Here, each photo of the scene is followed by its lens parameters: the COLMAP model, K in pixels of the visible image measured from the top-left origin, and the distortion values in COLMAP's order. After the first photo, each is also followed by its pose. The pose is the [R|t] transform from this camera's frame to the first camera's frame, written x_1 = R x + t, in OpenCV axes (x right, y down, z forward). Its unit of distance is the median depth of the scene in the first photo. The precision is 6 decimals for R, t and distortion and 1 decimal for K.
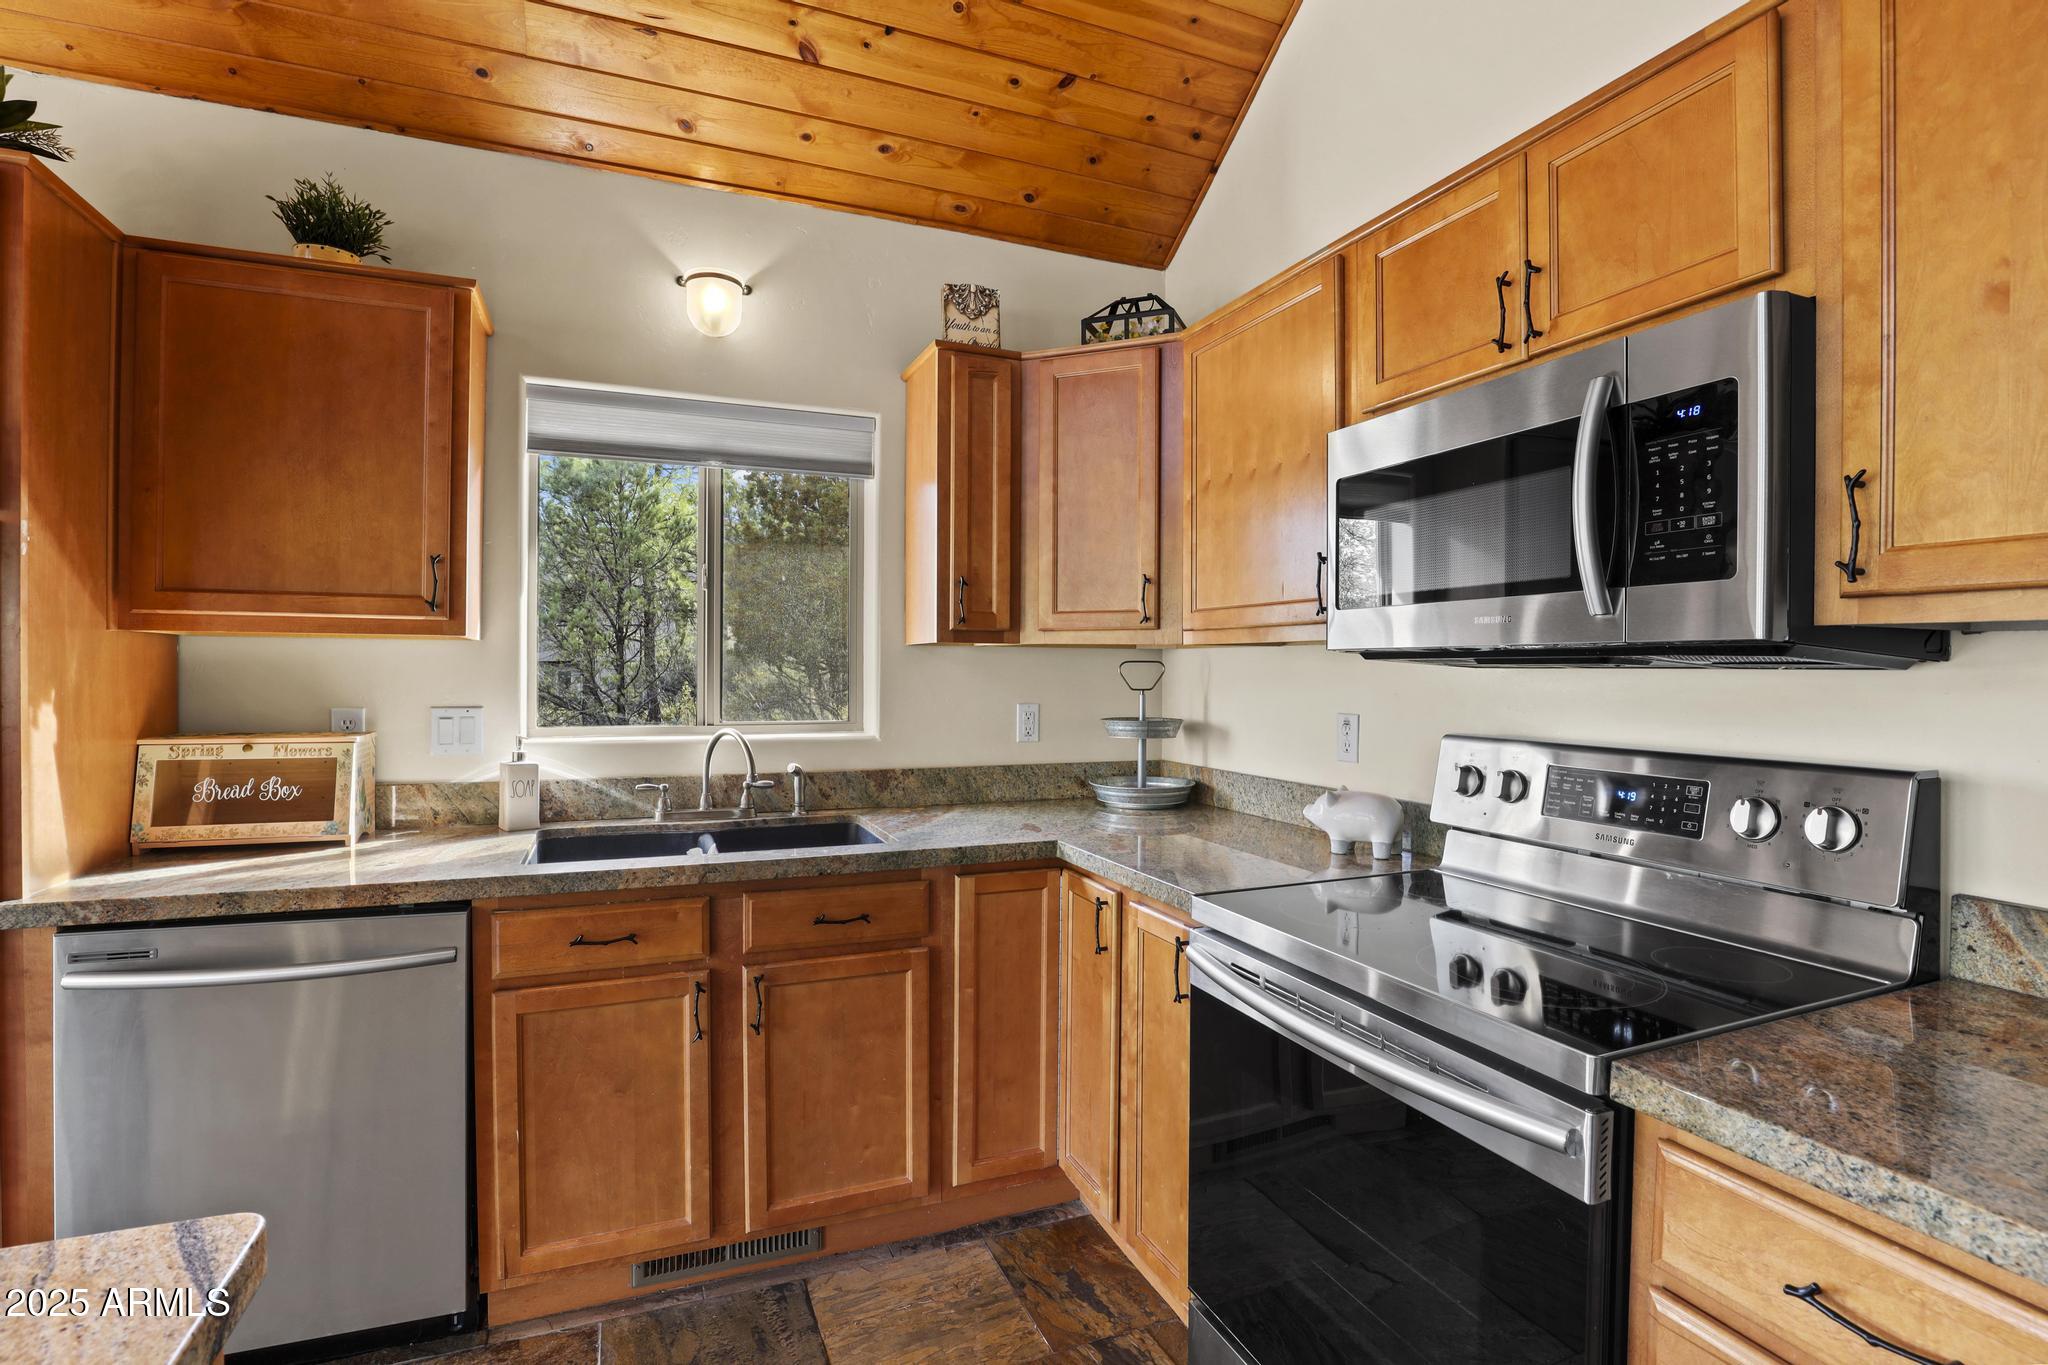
lens RADIAL K [[950.2, 0, 1027.8], [0, 950.2, 679.9], [0, 0, 1]] dist [-0.022487, -0.000136]
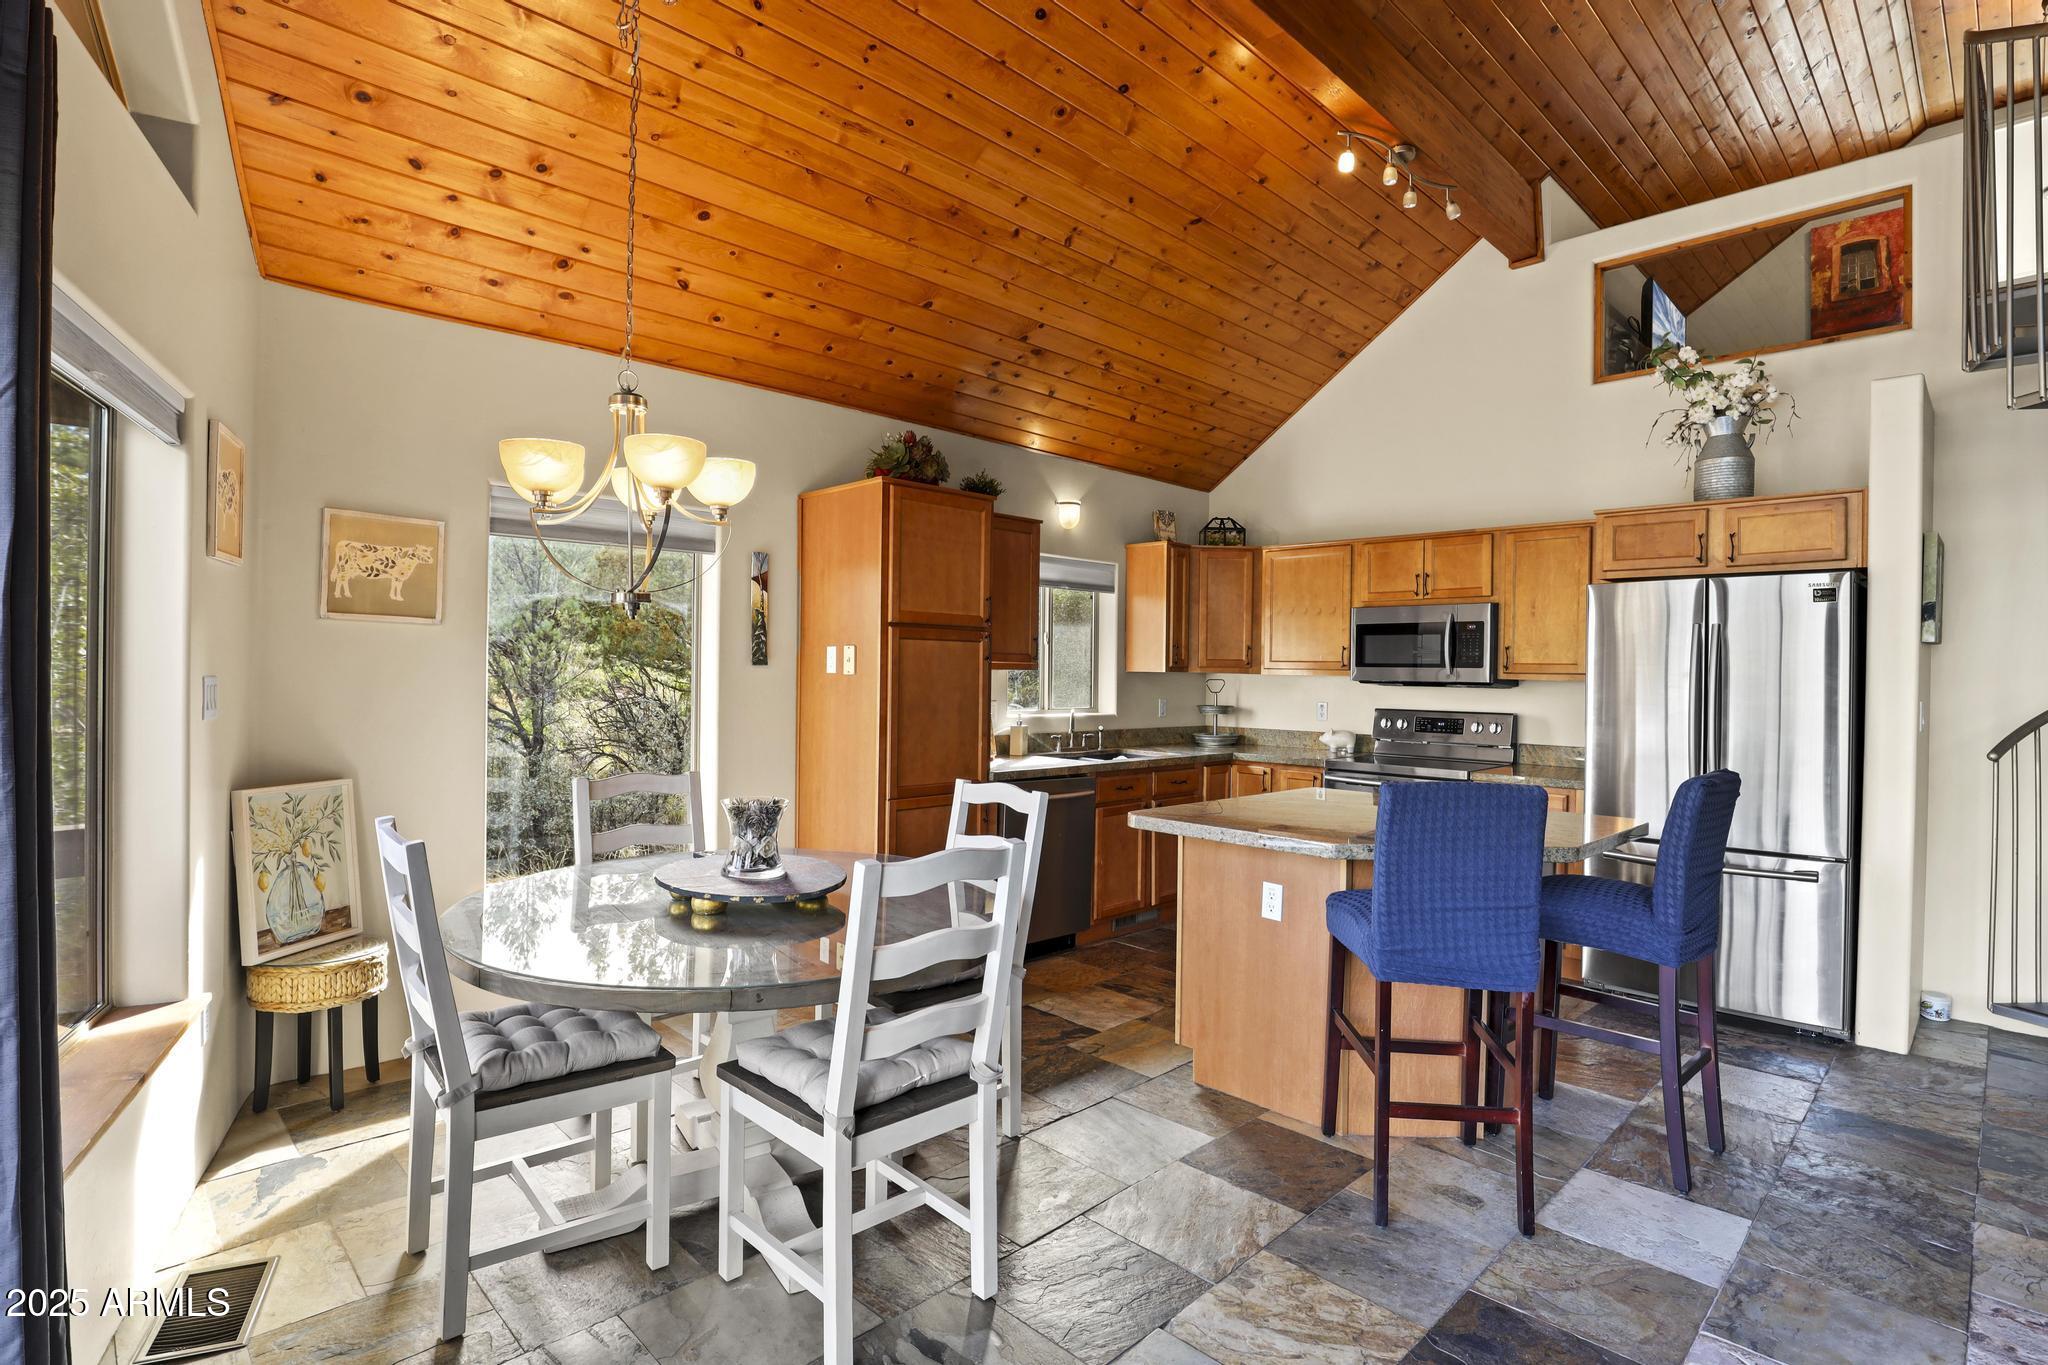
lens RADIAL K [[996.0, 0, 1017.8], [0, 996.0, 677.4], [0, 0, 1]] dist [-0.000856, -0.000509]
pose [[0.925069, 0.005477, 0.379759, -1.732882], [-0.006191, 0.999981, 0.000659, -0.033004], [-0.379748, -0.002961, 0.925085, -1.415455]]
